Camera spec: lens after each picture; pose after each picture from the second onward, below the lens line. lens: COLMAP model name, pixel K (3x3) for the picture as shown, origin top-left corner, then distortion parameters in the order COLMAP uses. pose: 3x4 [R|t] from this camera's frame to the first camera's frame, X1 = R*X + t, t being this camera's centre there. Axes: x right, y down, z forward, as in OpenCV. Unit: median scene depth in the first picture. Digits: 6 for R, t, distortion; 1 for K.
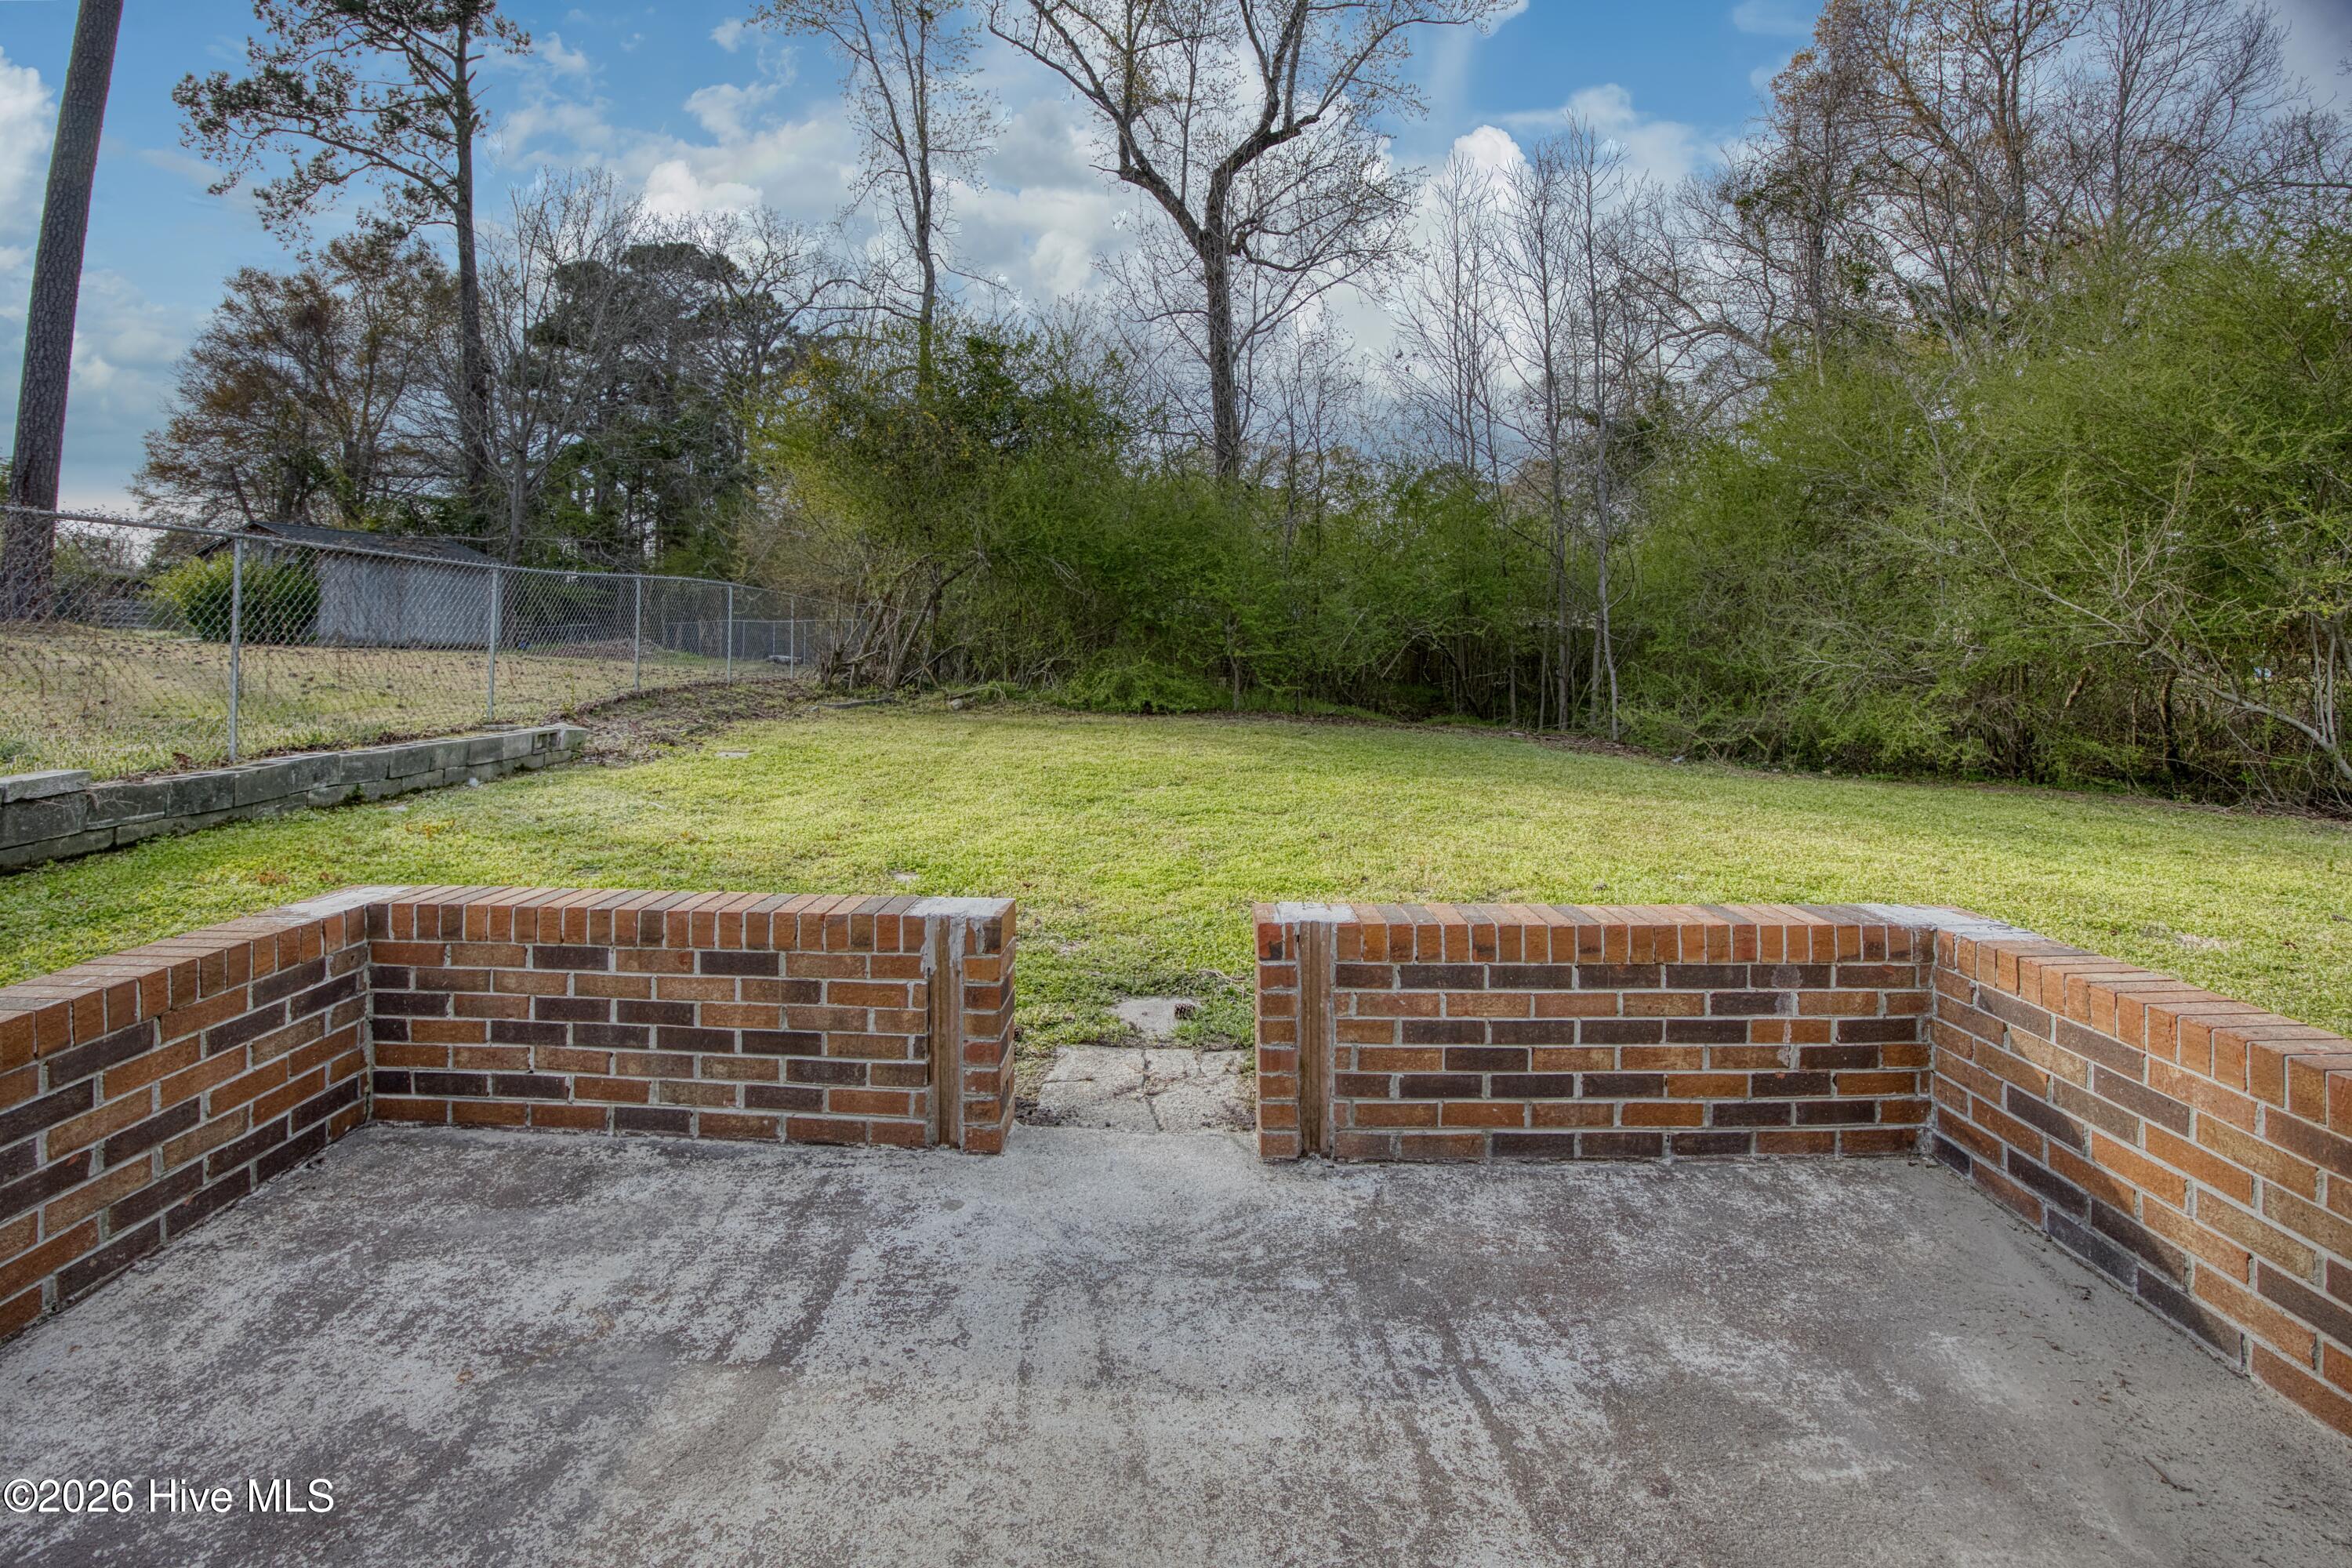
lens RADIAL K [[938.5, 0, 1172.9], [0, 938.5, 767.7], [0, 0, 1]] dist [-0.039579, 0.005870]
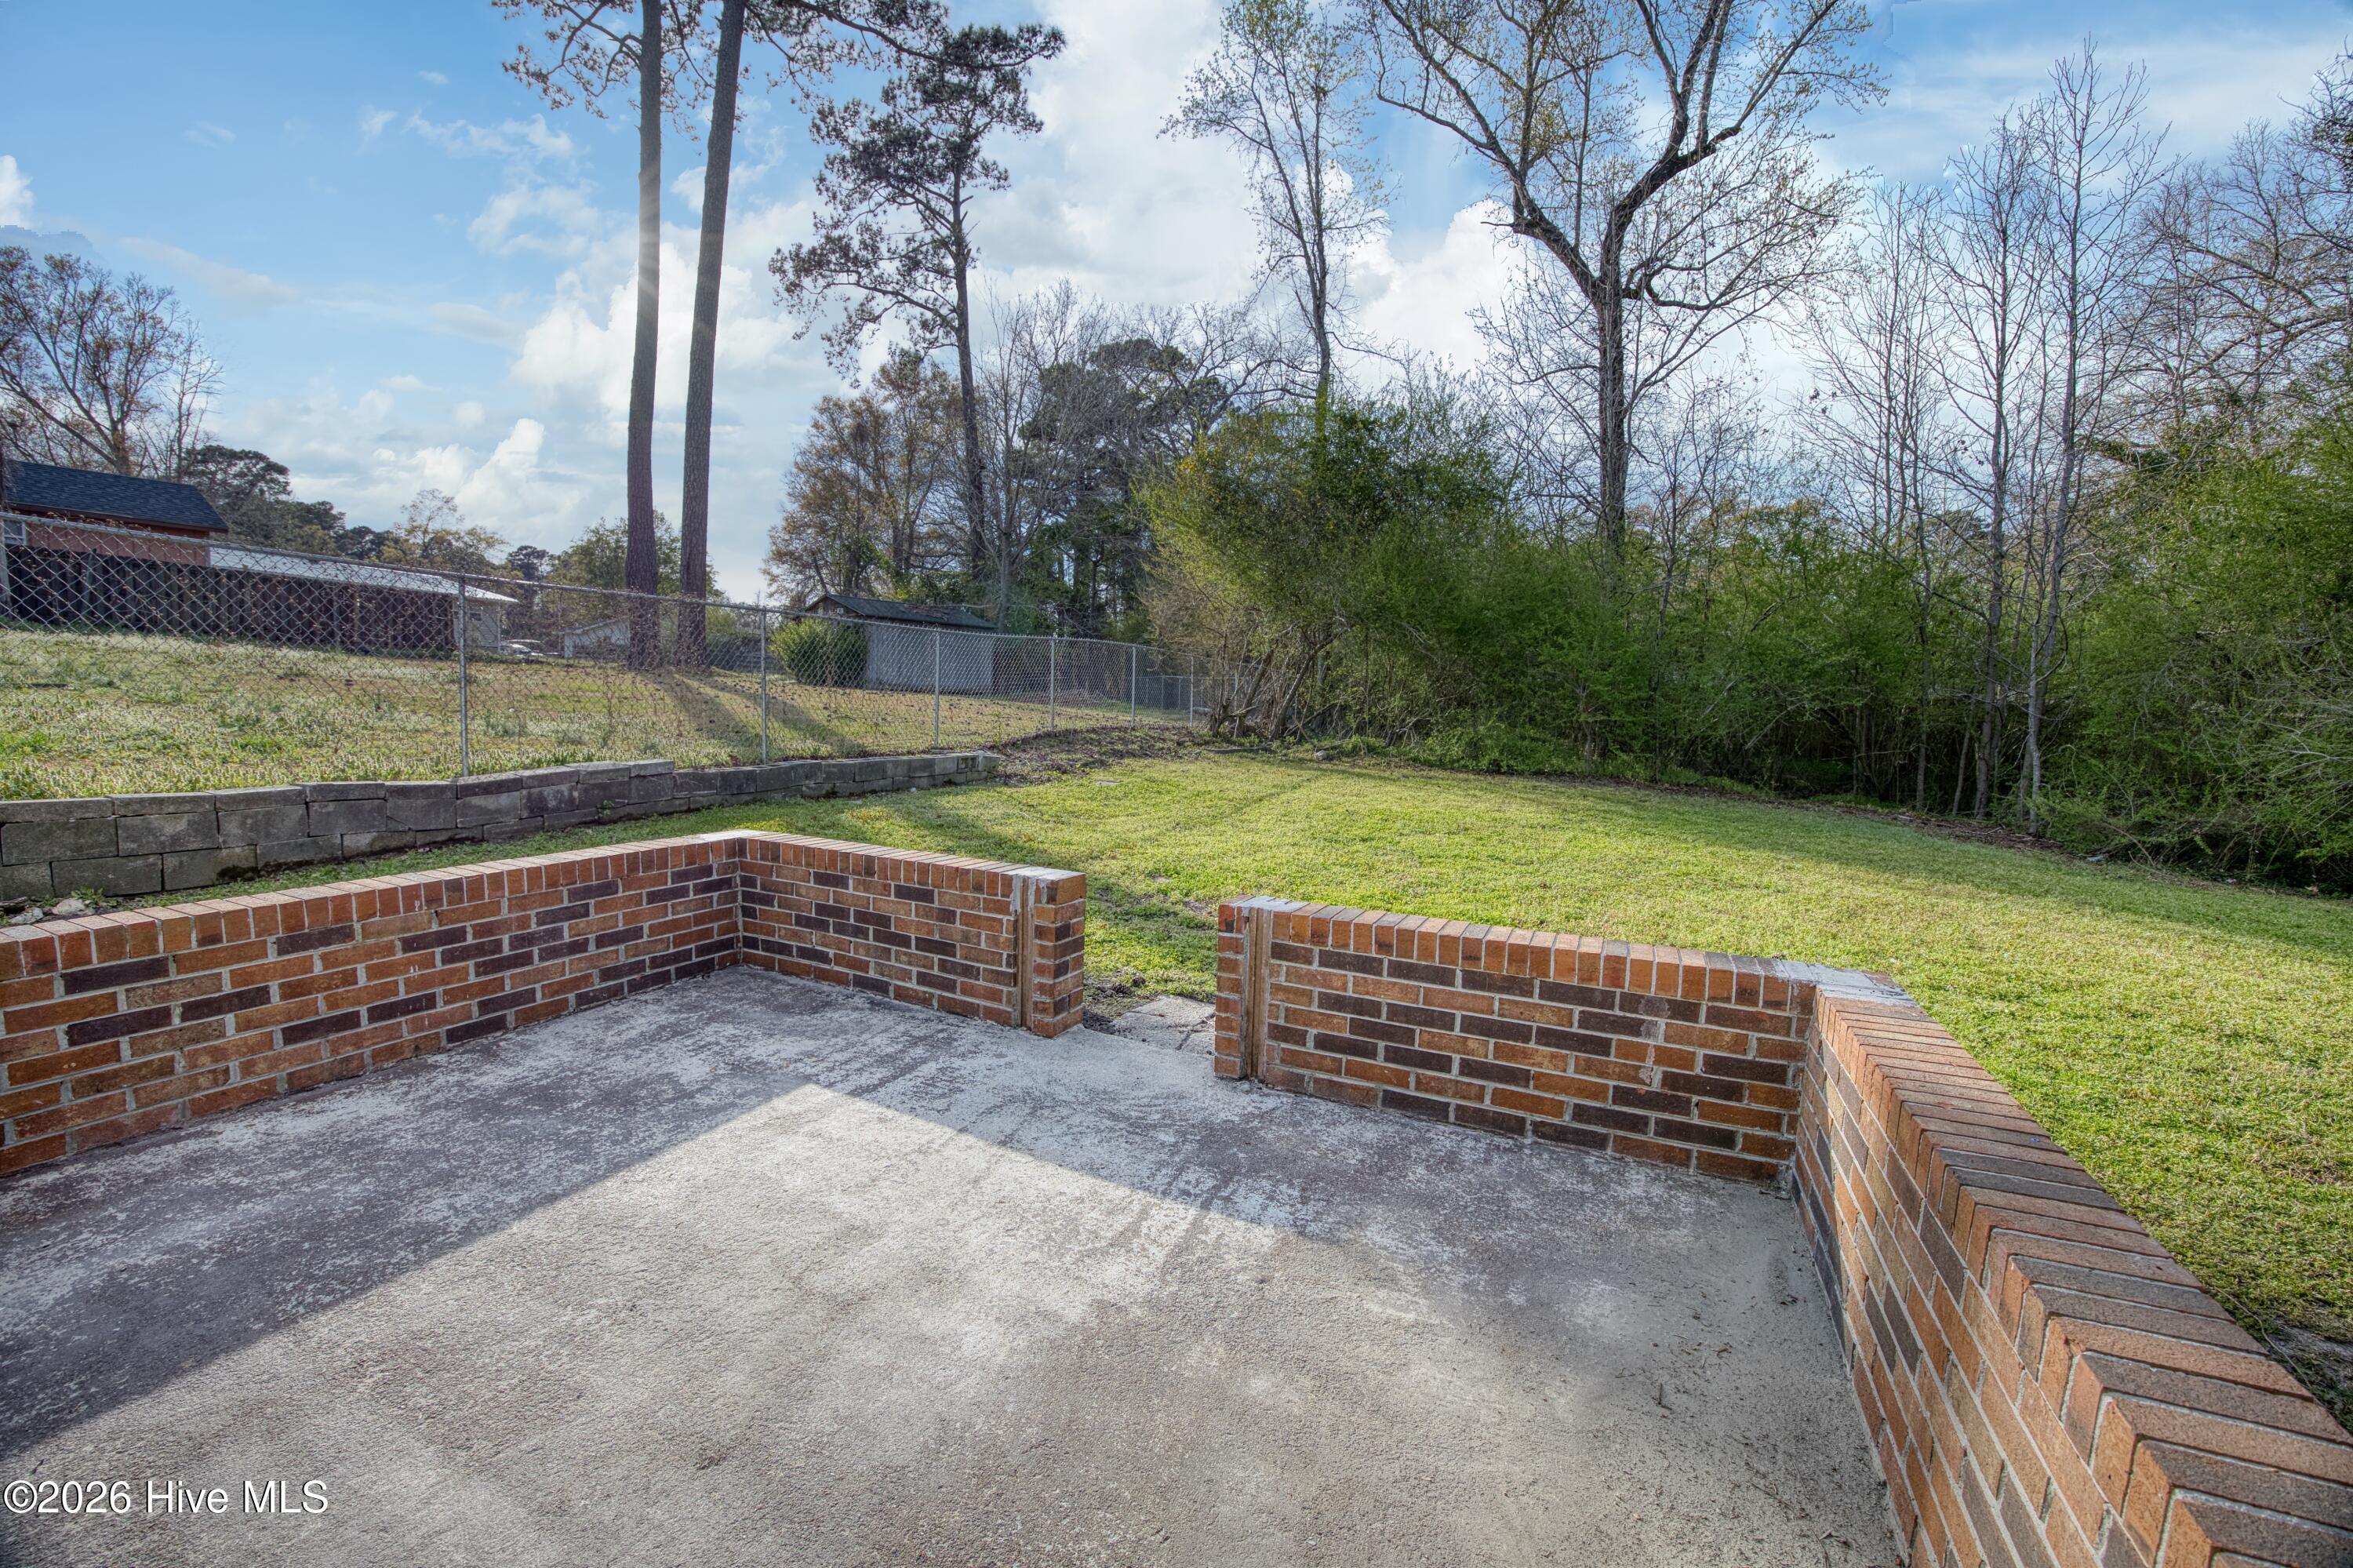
lens RADIAL K [[934.1, 0, 1327.8], [0, 934.1, 931.5], [0, 0, 1]] dist [-0.024277, 0.000284]
pose [[0.930600, 0.113781, -0.347905, 0.682613], [-0.076698, 0.989974, 0.118611, 0.028070], [0.357913, -0.083695, 0.929997, -0.212334]]
